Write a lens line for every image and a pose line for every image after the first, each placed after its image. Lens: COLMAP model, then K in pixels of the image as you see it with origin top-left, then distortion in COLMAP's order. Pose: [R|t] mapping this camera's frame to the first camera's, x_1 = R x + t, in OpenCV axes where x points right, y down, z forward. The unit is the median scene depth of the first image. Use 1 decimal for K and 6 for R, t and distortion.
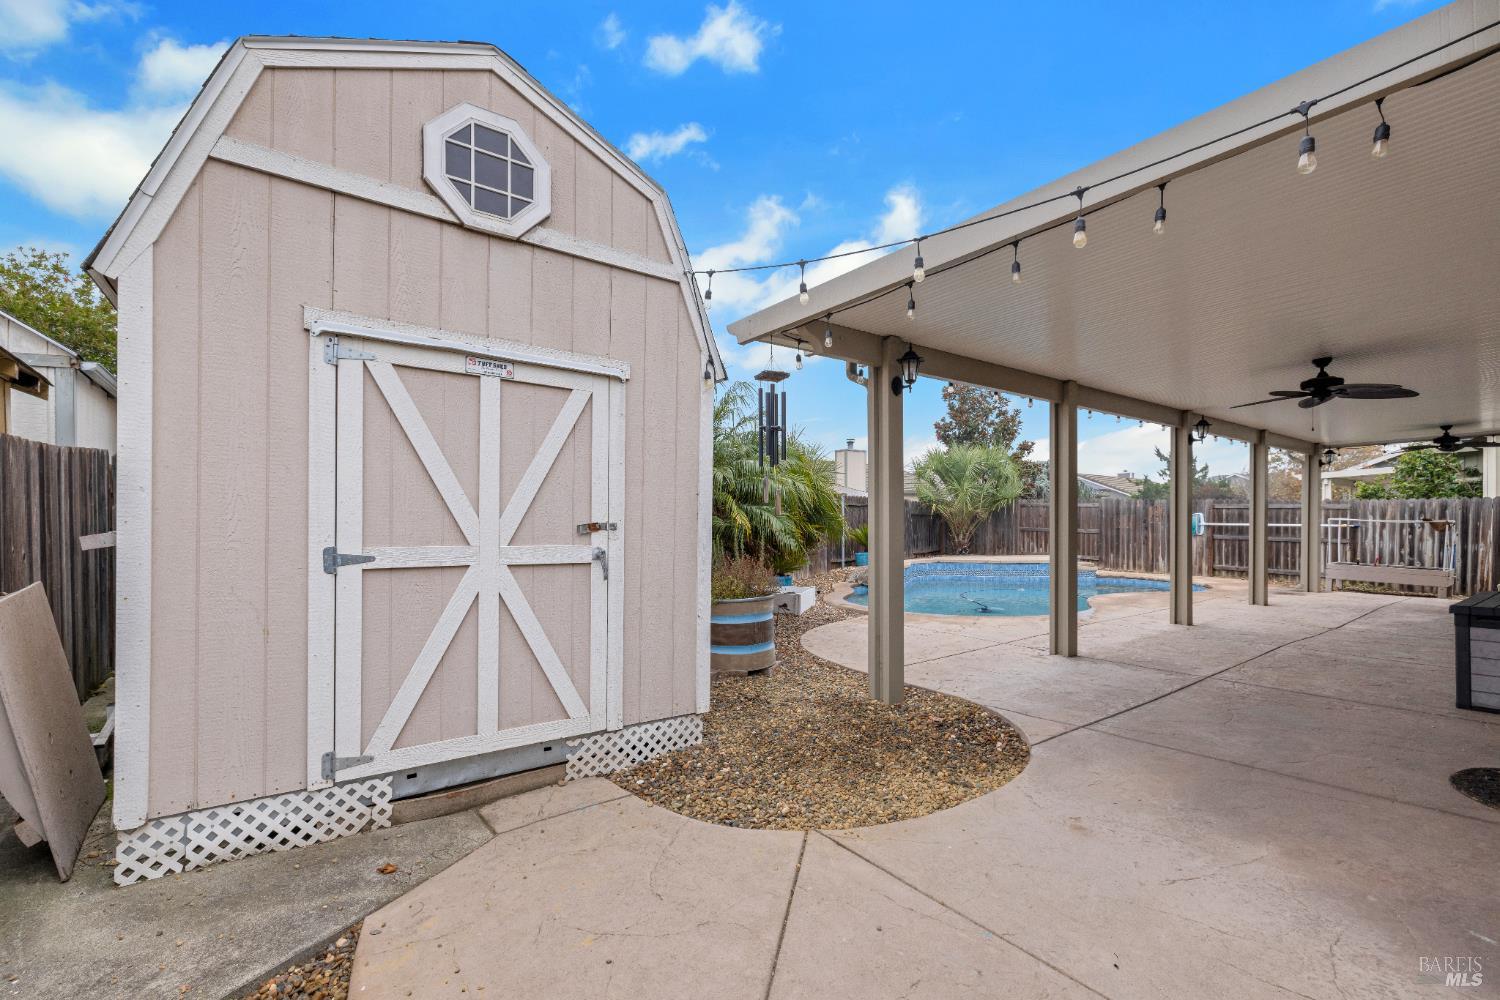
lens RADIAL K [[624.2, 0, 756.4], [0, 624.2, 528.9], [0, 0, 1]] dist [0.001039, 0.000060]
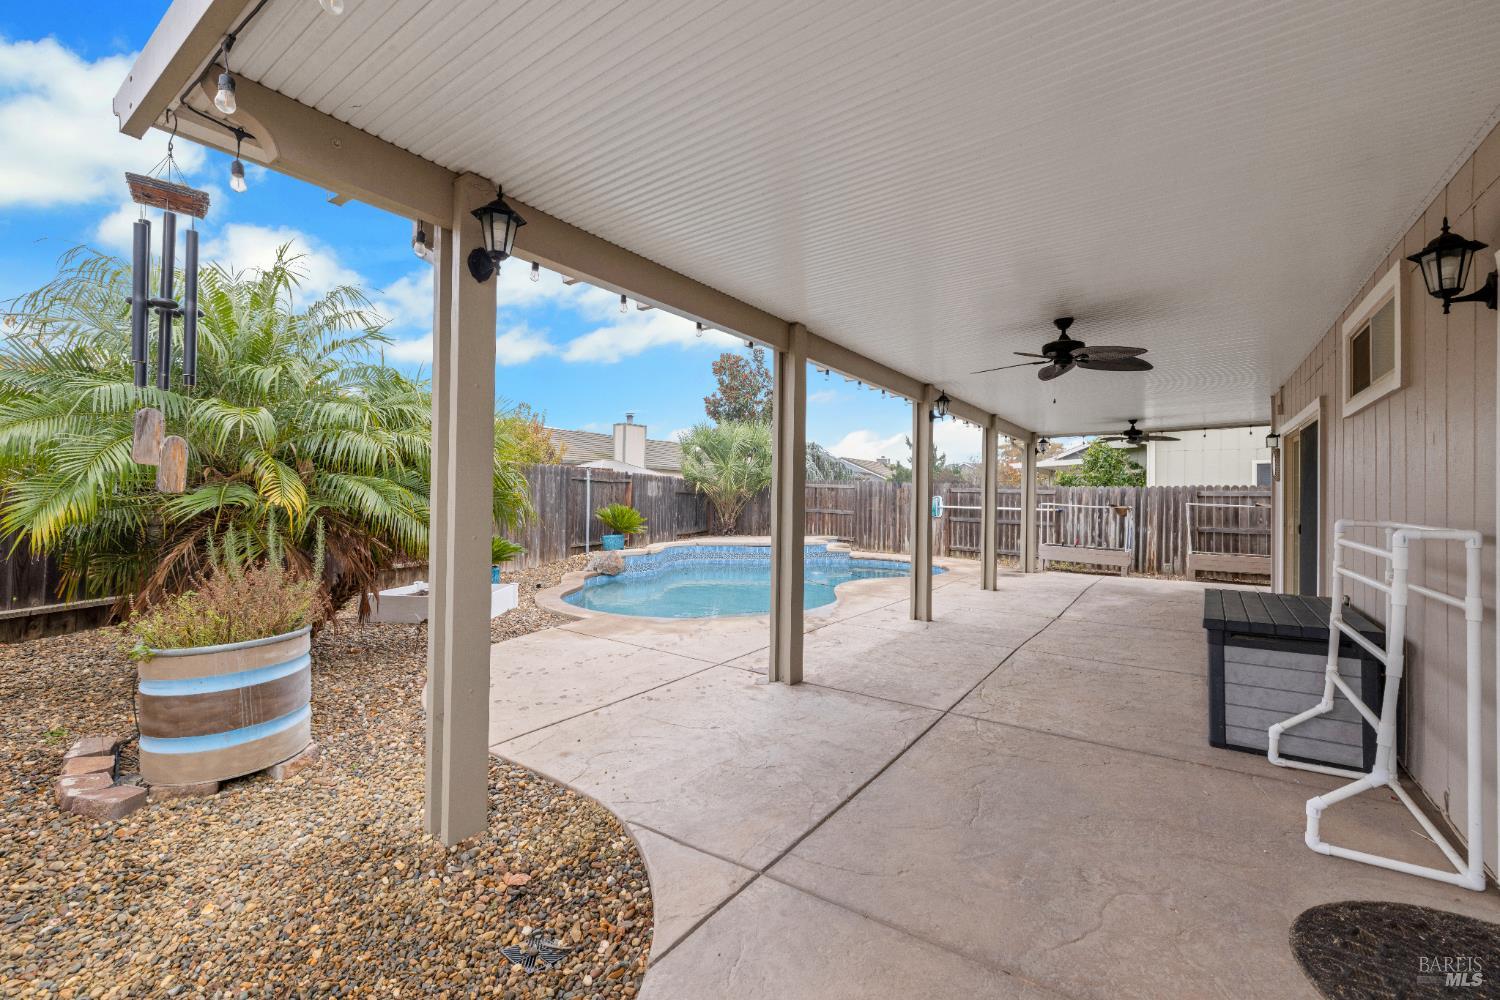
lens RADIAL K [[624.2, 0, 746.7], [0, 624.2, 502.3], [0, 0, 1]] dist [0.001039, 0.000060]
pose [[0.949444, 0.012544, 0.313685, 0.104353], [-0.010733, 0.999914, -0.007498, -0.005288], [-0.313752, 0.003752, 0.949497, 0.148149]]
